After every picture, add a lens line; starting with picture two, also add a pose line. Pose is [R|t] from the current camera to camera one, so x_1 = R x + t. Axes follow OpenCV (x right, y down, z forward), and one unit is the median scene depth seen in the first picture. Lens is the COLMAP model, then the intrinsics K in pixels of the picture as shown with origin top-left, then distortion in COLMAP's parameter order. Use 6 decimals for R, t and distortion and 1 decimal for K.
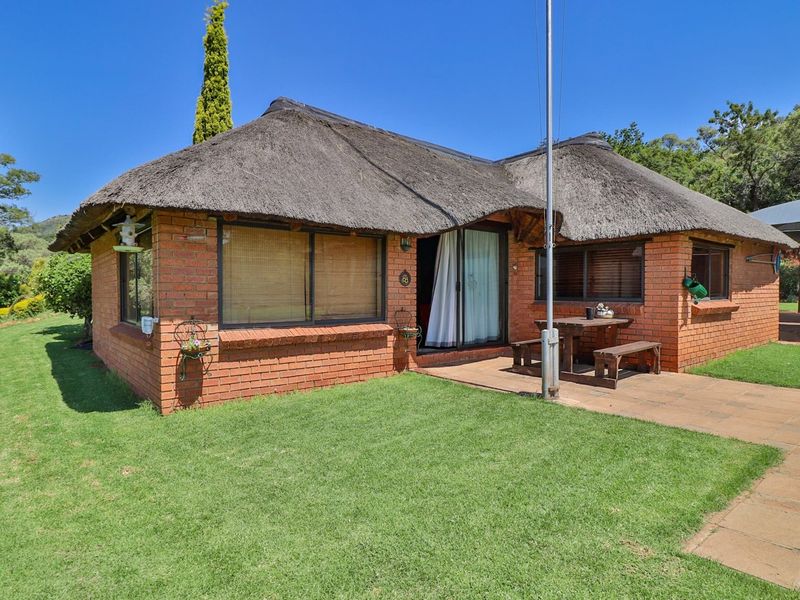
lens RADIAL K [[468.7, 0, 397.8], [0, 468.7, 302.9], [0, 0, 1]] dist [-0.008905, -0.002093]
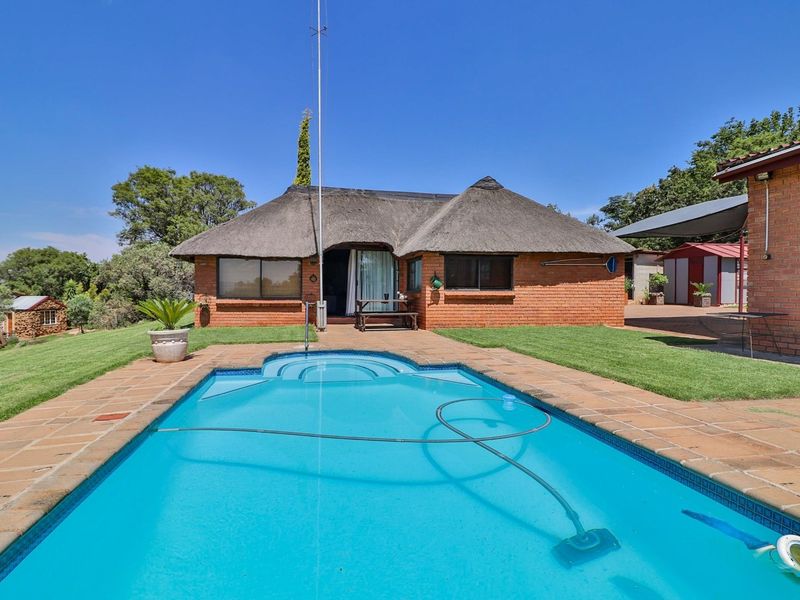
lens RADIAL K [[468.7, 0, 404.1], [0, 468.7, 295.8], [0, 0, 1]] dist [-0.008905, -0.002093]
pose [[0.885810, 0.011056, -0.463917, 1.586954], [-0.019271, 0.999730, -0.012972, 0.050483], [0.463648, 0.020431, 0.885784, -0.735353]]
